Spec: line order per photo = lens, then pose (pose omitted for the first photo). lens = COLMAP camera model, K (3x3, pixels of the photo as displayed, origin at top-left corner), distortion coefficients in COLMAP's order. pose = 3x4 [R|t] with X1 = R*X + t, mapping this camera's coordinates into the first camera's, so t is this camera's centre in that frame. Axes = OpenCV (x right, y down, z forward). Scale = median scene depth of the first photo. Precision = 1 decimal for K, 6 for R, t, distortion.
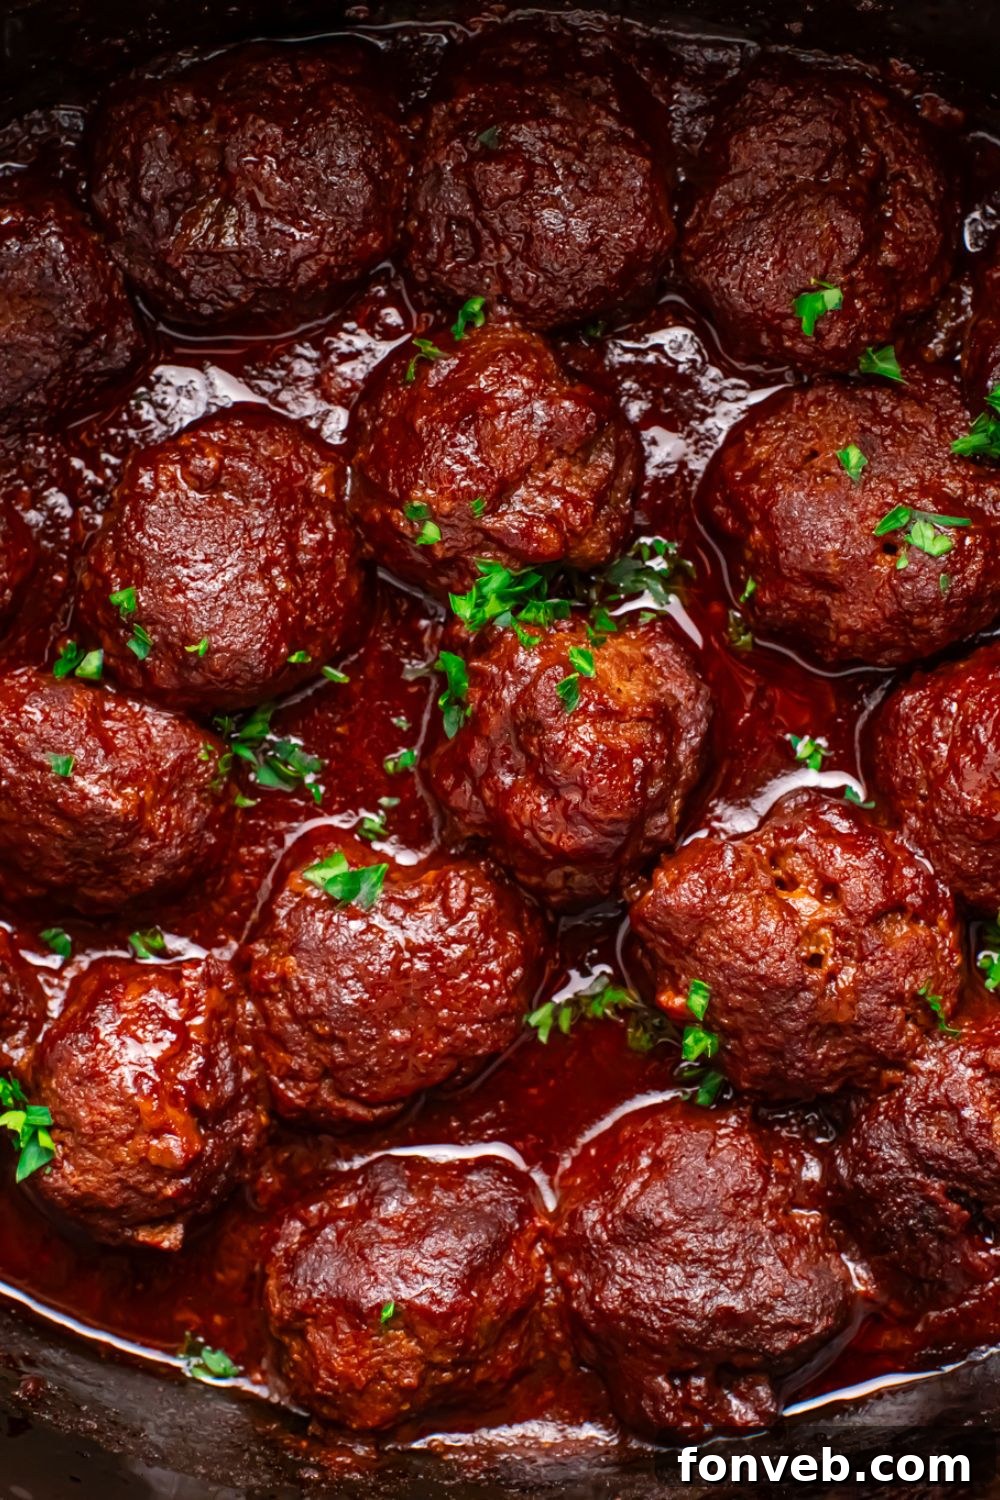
lens RADIAL K [[3519.8, 0, 514.1], [0, 3519.8, 755.0], [0, 0, 1]] dist [-0.253253, 0.000000]
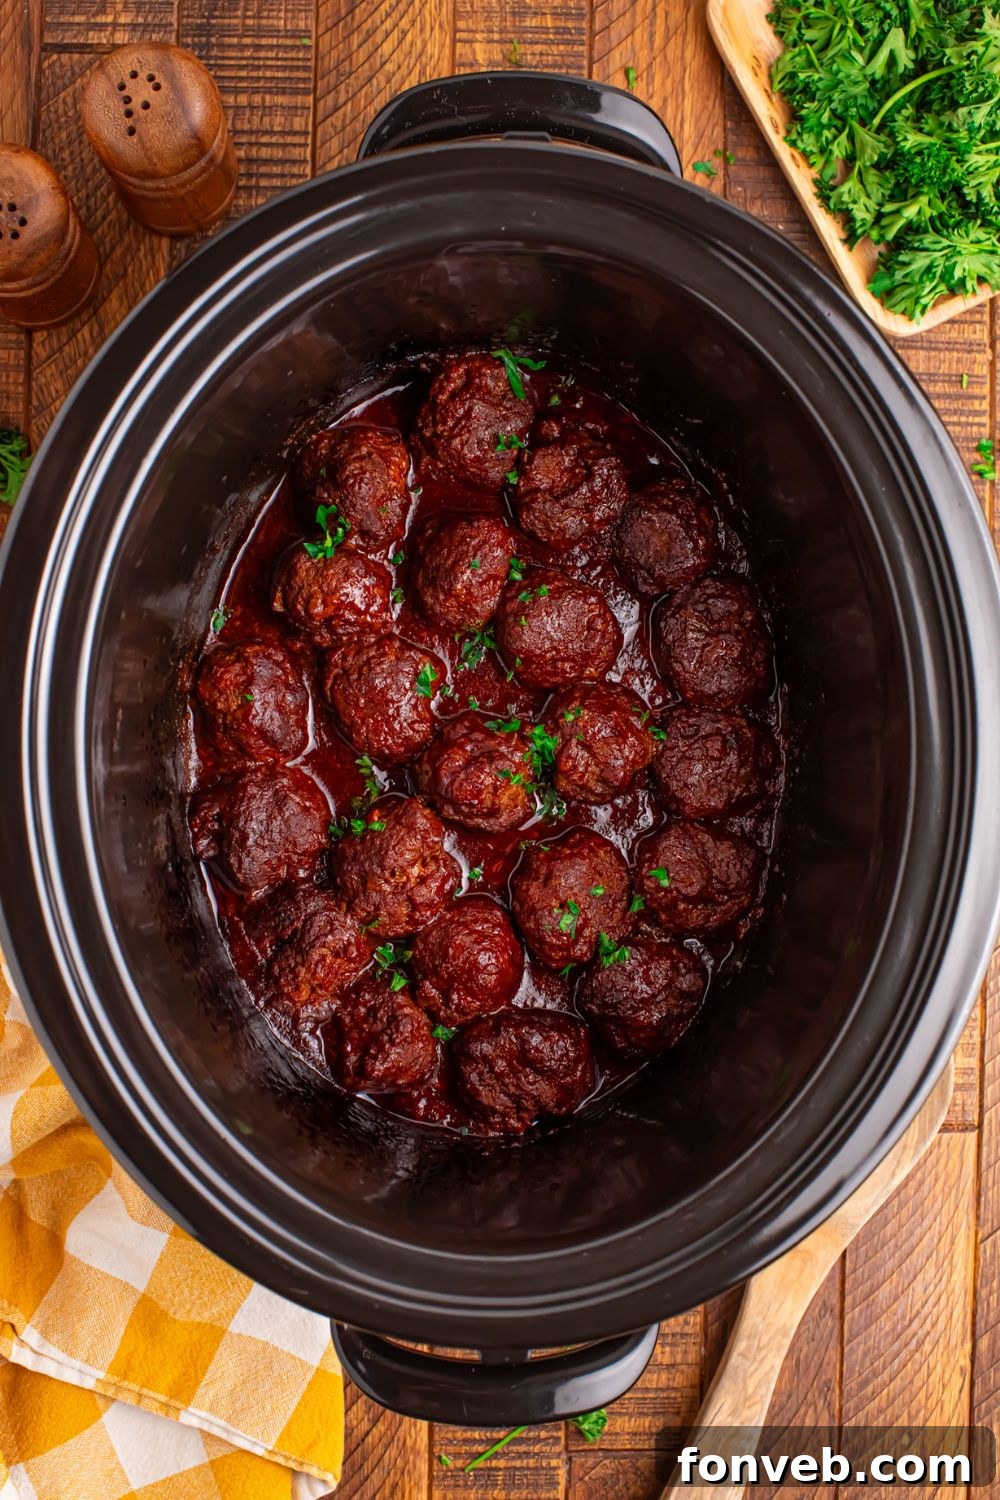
lens RADIAL K [[2950.6, 0, 502.7], [0, 2950.6, 739.6], [0, 0, 1]] dist [-0.231848, 0.000000]
pose [[-0.008367, 0.999885, 0.012680, -0.033548], [-0.997519, -0.007460, -0.070003, 0.124709], [-0.069900, -0.013234, 0.997466, -1.025402]]
